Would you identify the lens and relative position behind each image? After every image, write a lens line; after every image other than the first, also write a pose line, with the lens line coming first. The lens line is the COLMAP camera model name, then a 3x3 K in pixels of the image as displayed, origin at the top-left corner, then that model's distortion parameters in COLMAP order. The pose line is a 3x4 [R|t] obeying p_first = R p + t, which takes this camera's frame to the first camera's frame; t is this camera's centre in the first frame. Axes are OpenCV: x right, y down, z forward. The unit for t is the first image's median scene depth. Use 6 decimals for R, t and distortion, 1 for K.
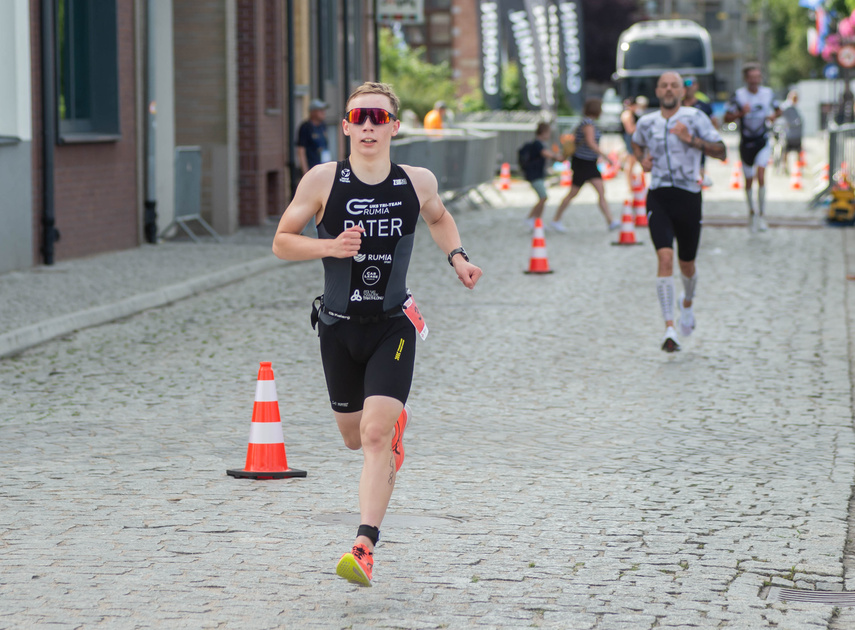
lens RADIAL K [[3297.8, 0, 427.5], [0, 3297.8, 315.0], [0, 0, 1]] dist [-0.010997, -1.791722]
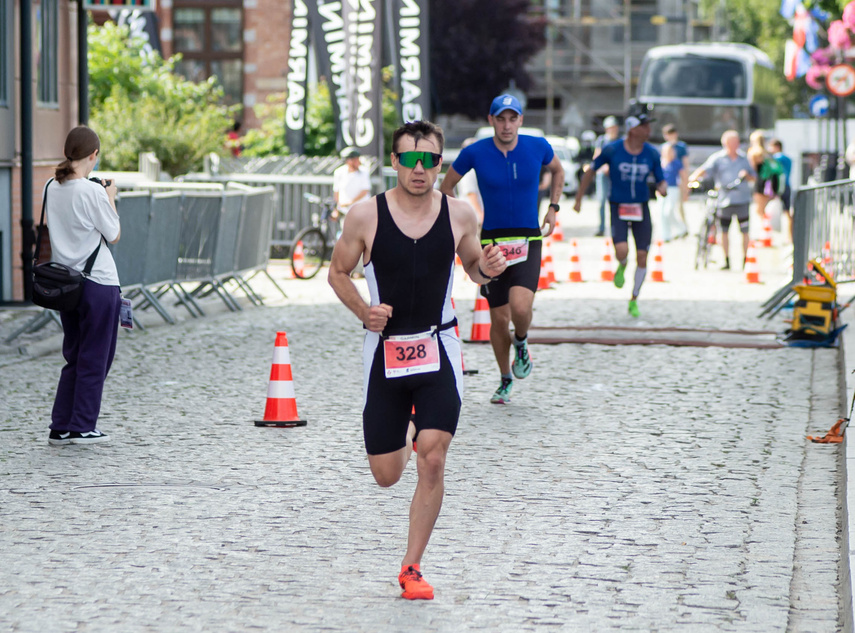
lens RADIAL K [[4711.3, 0, 427.5], [0, 4711.3, 316.5], [0, 0, 1]] dist [0.015034, 5.169324]
pose [[0.999269, 0.011407, 0.036479, 0.028656], [-0.010339, 0.999516, -0.029332, -0.007535], [-0.036796, 0.028933, 0.998904, 0.164906]]
